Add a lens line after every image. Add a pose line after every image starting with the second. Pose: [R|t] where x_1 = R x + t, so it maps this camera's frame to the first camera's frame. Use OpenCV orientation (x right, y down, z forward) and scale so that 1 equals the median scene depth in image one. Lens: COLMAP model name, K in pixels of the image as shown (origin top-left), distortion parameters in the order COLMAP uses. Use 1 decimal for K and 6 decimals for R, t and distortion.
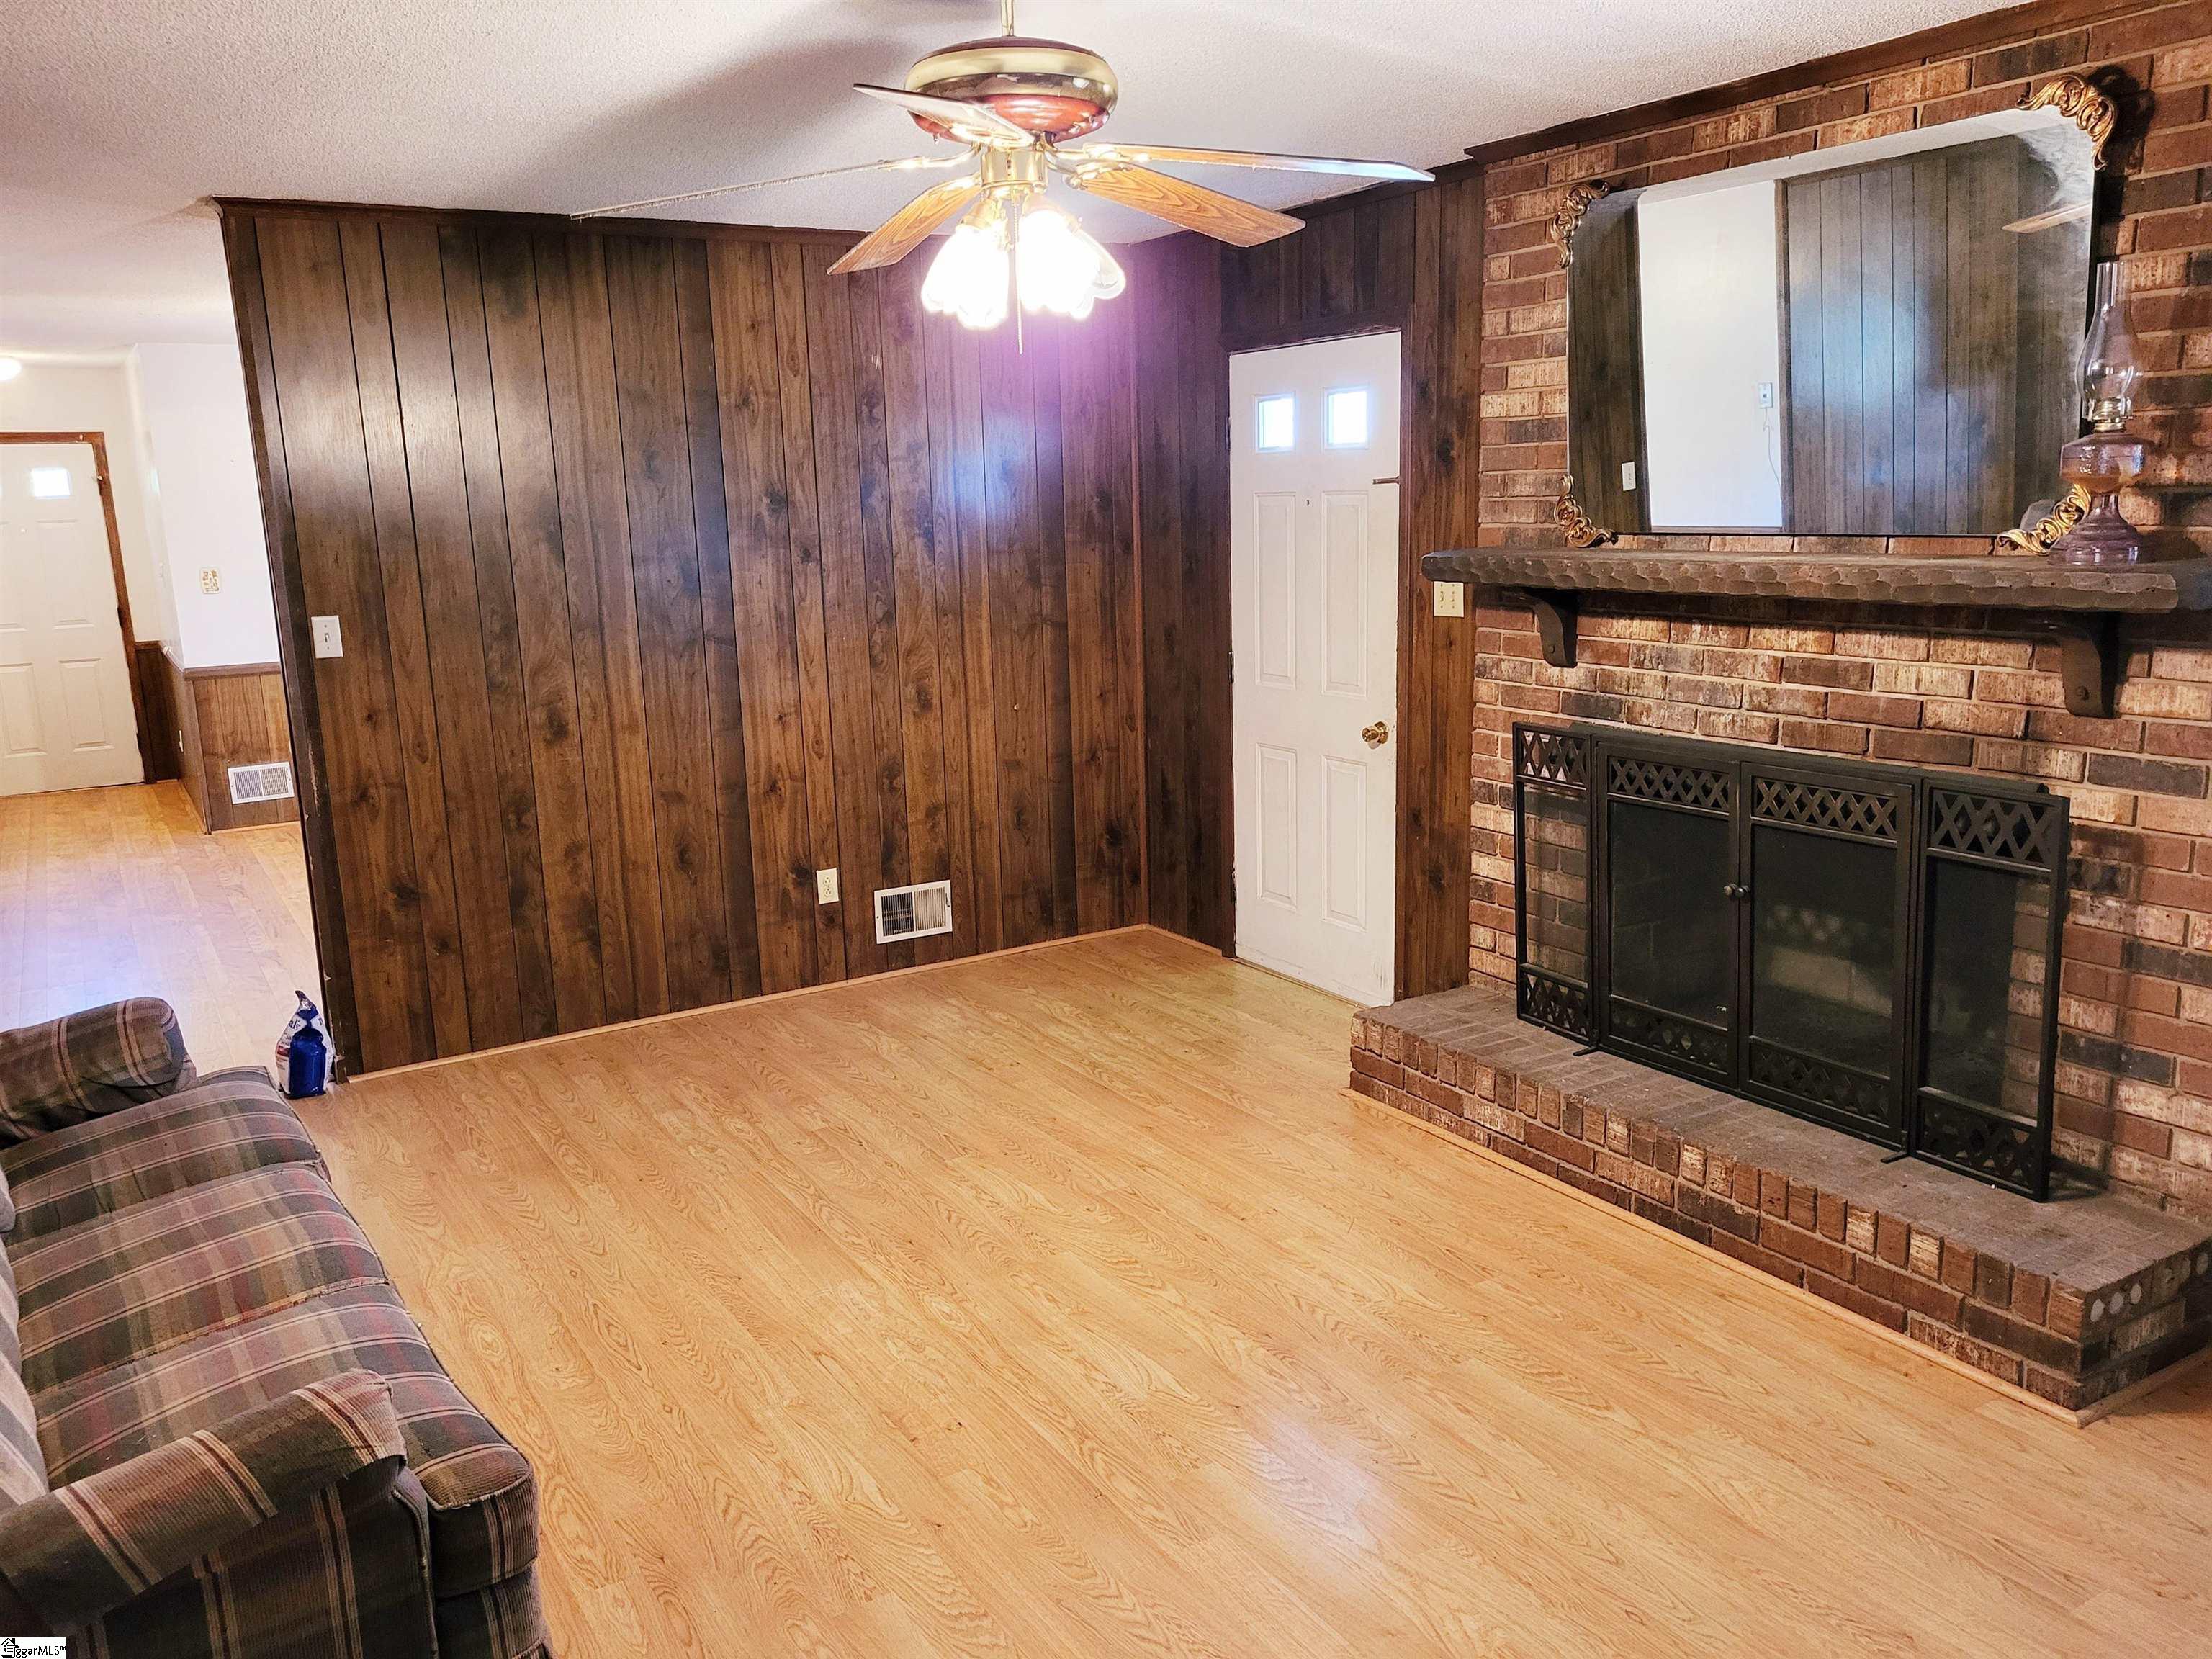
lens RADIAL K [[1685.2, 0, 1106.0], [0, 1685.2, 829.5], [0, 0, 1]] dist [0.035518, -0.005955]
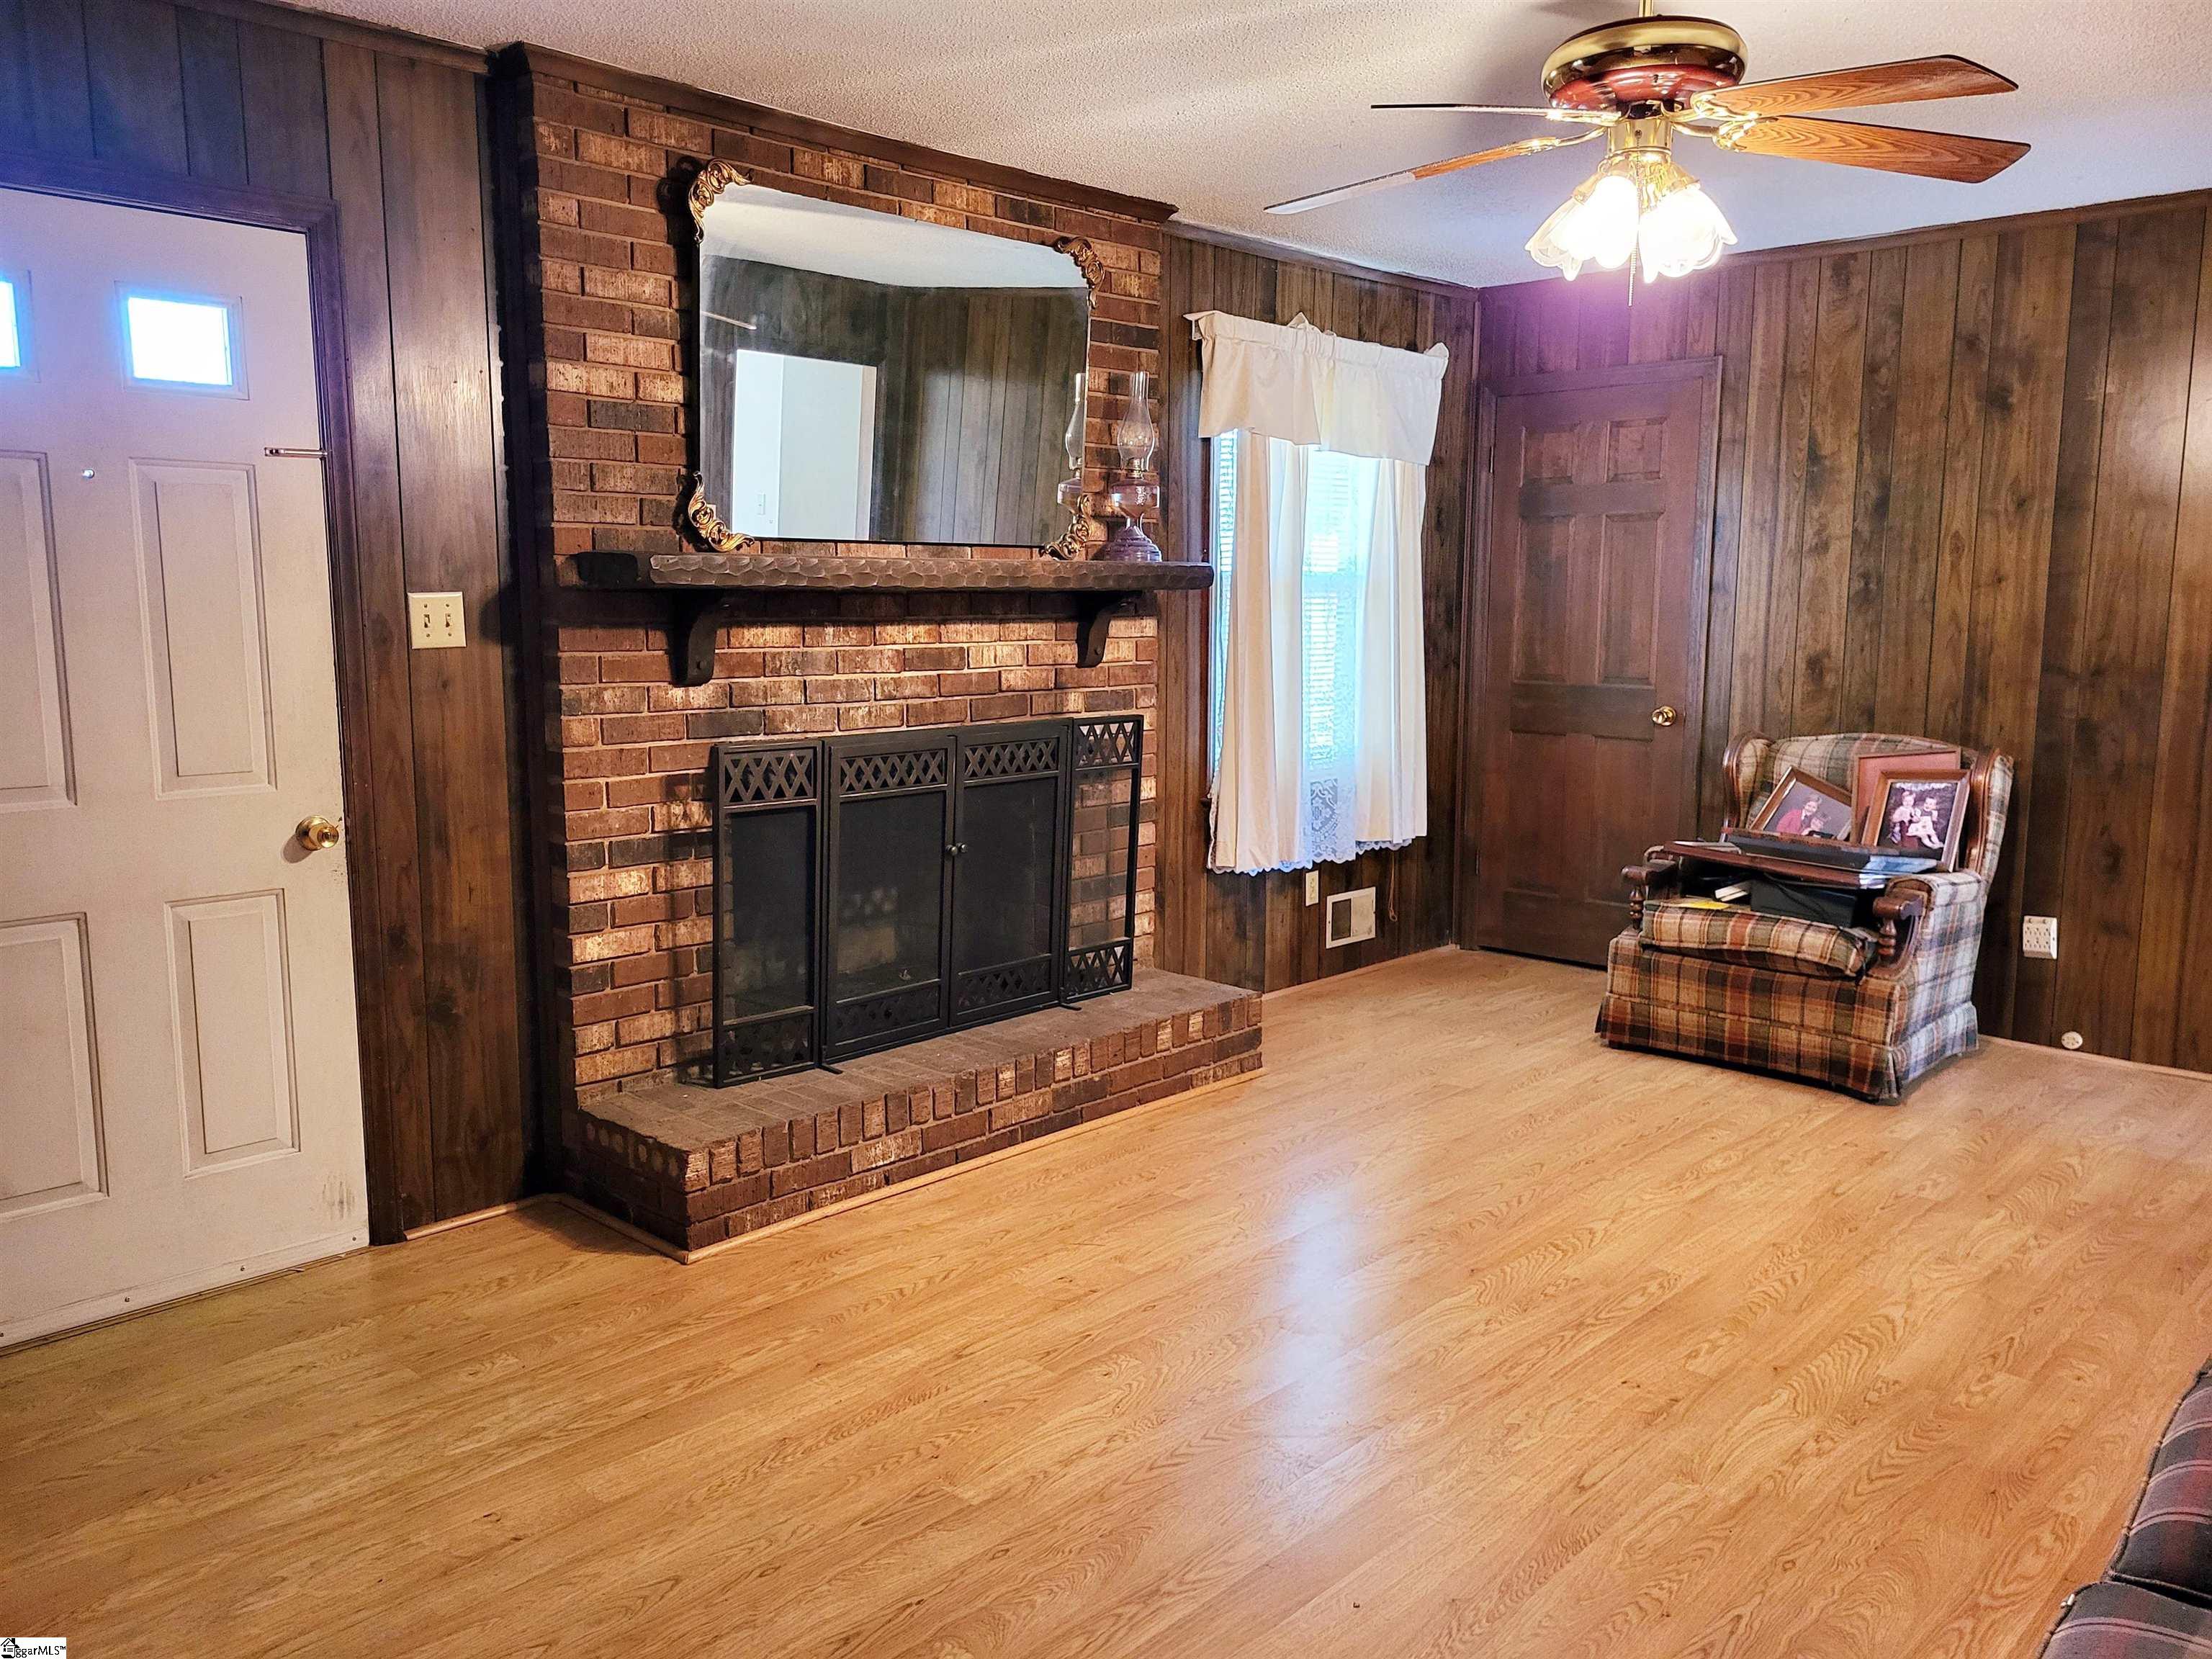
lens RADIAL K [[1717.8, 0, 1029.8], [0, 1717.8, 833.4], [0, 0, 1]] dist [0.056088, -0.051943]
pose [[-0.243514, -0.104359, 0.964267, -0.725007], [0.201296, 0.967109, 0.155502, -0.138281], [-0.948779, 0.231970, -0.214497, 1.140854]]
